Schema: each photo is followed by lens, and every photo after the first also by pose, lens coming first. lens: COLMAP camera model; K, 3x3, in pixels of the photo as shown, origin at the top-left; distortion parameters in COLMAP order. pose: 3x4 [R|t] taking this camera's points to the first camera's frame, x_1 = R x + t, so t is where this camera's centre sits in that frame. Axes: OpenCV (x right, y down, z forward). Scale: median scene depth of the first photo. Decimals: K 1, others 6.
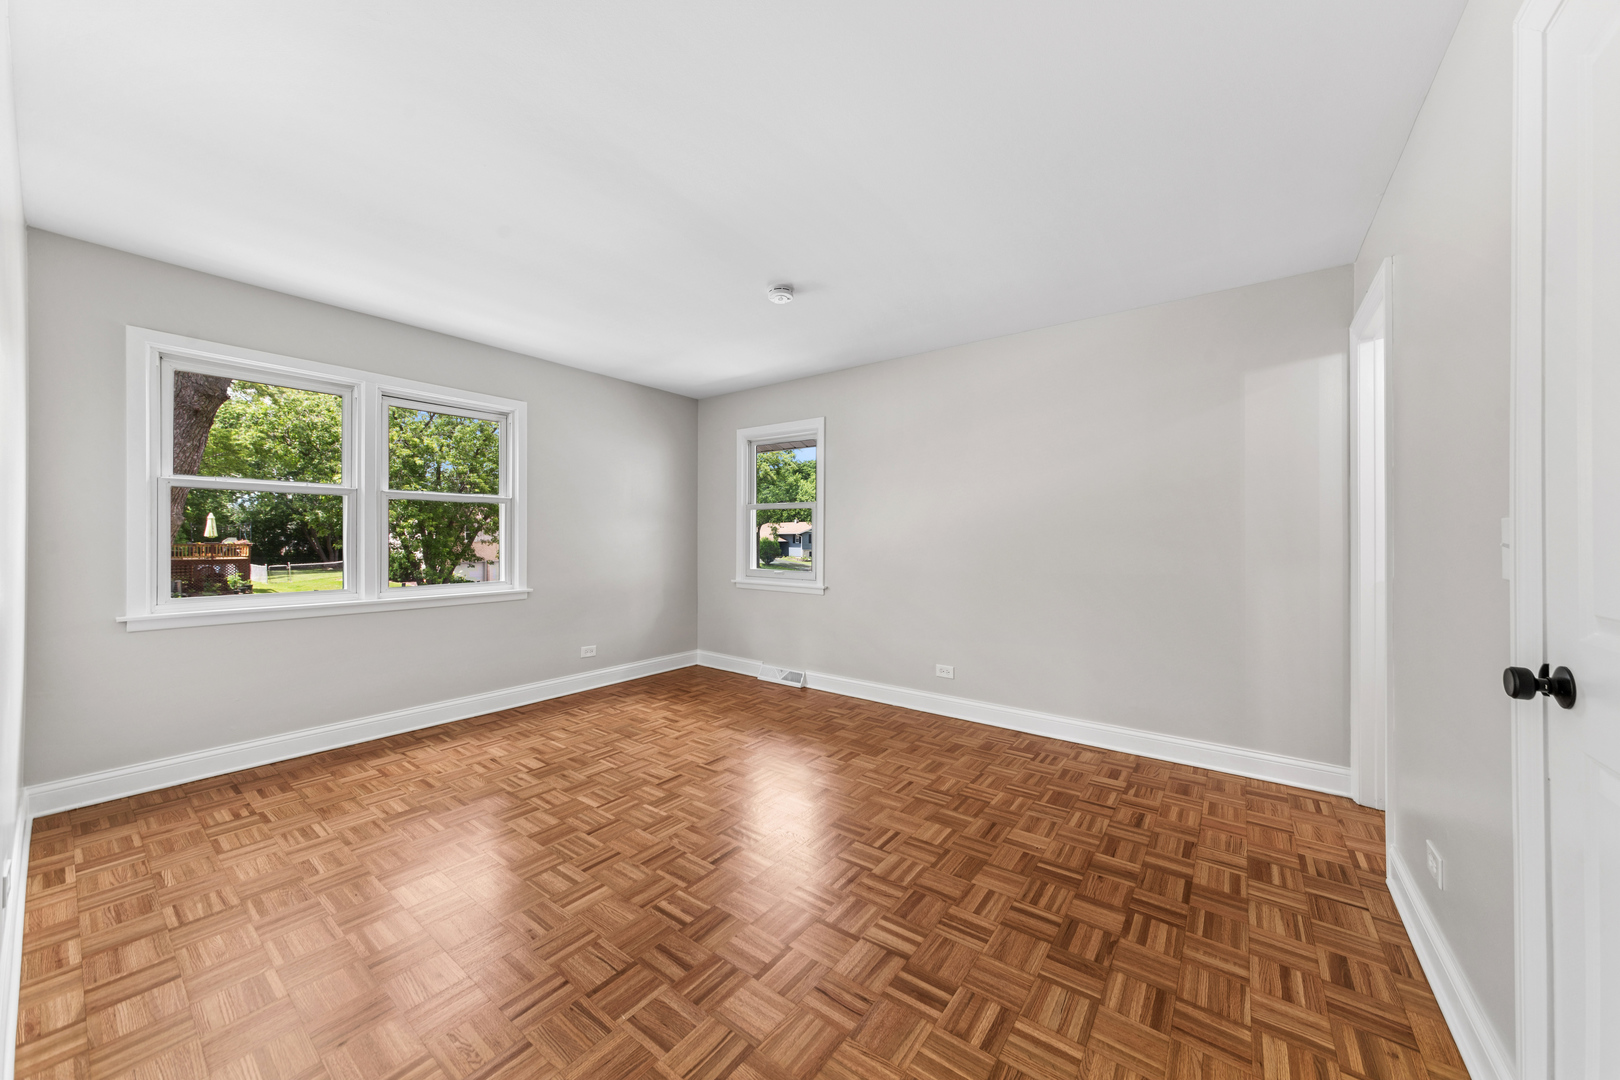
lens RADIAL K [[568.8, 0, 808.0], [0, 568.8, 541.5], [0, 0, 1]] dist [0.001024, 0.000820]
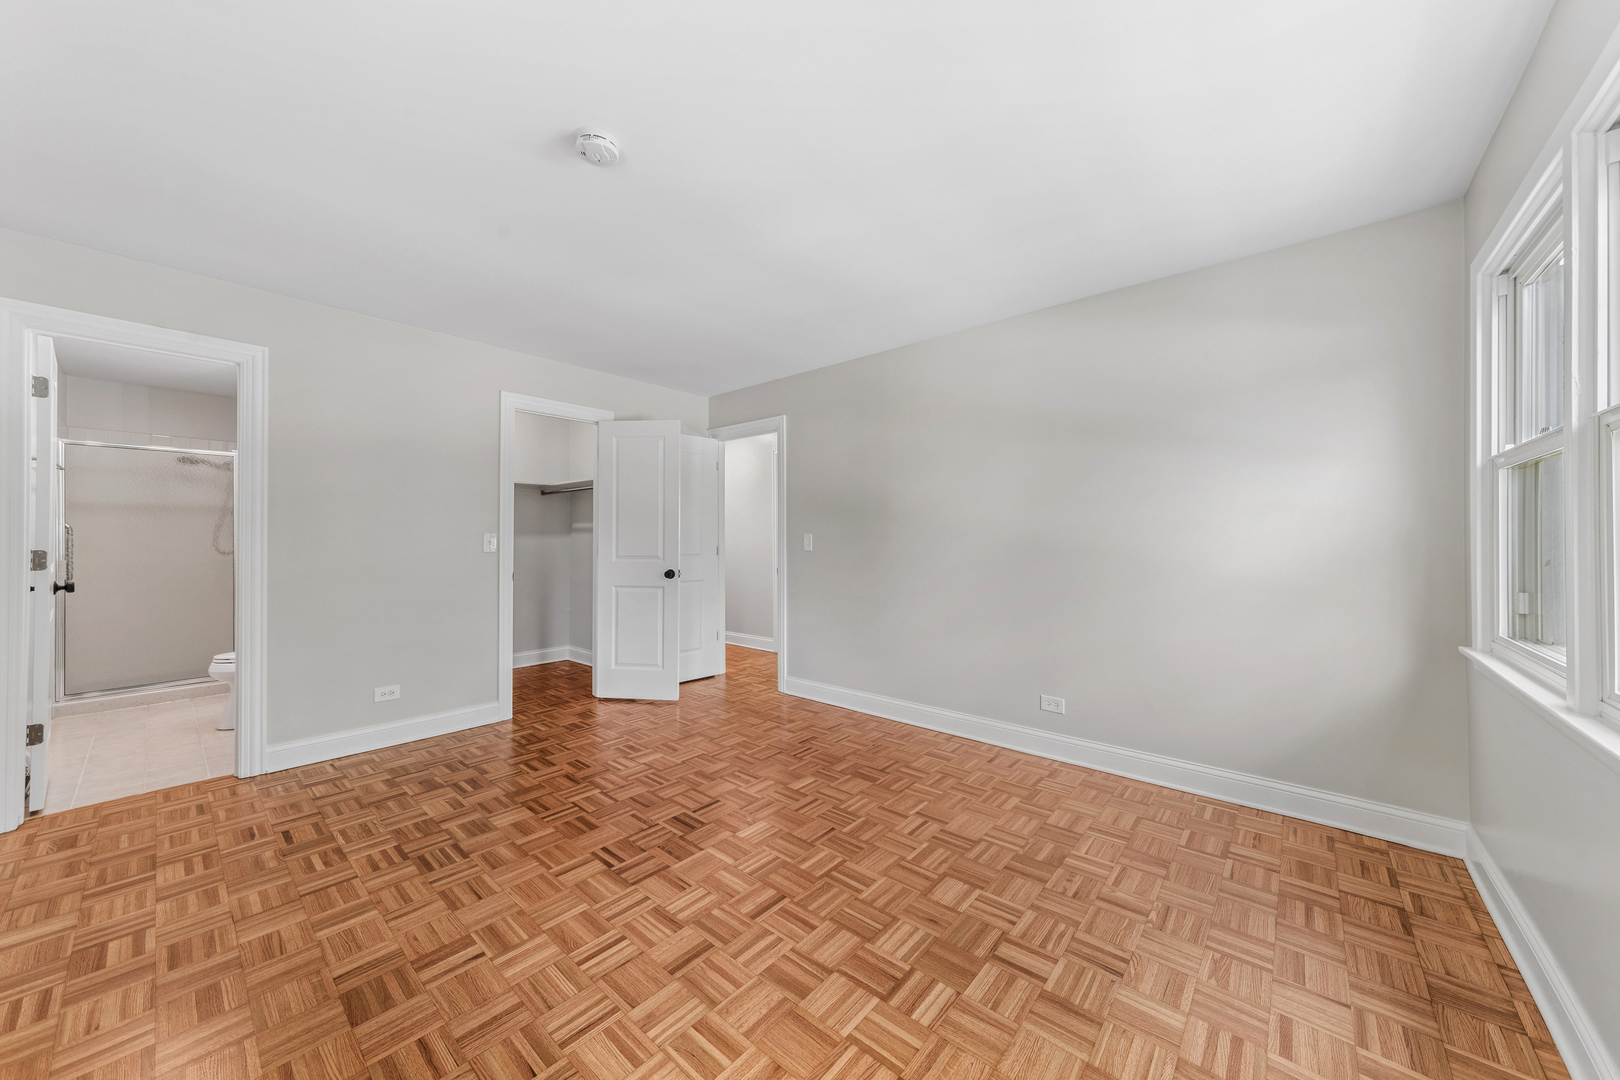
lens RADIAL K [[568.8, 0, 811.3], [0, 568.8, 536.3], [0, 0, 1]] dist [0.001024, 0.000820]
pose [[-0.997884, -0.002939, 0.064949, -0.364957], [-0.003019, 0.999995, -0.001140, -0.013929], [-0.064945, -0.001333, -0.997888, 1.806673]]
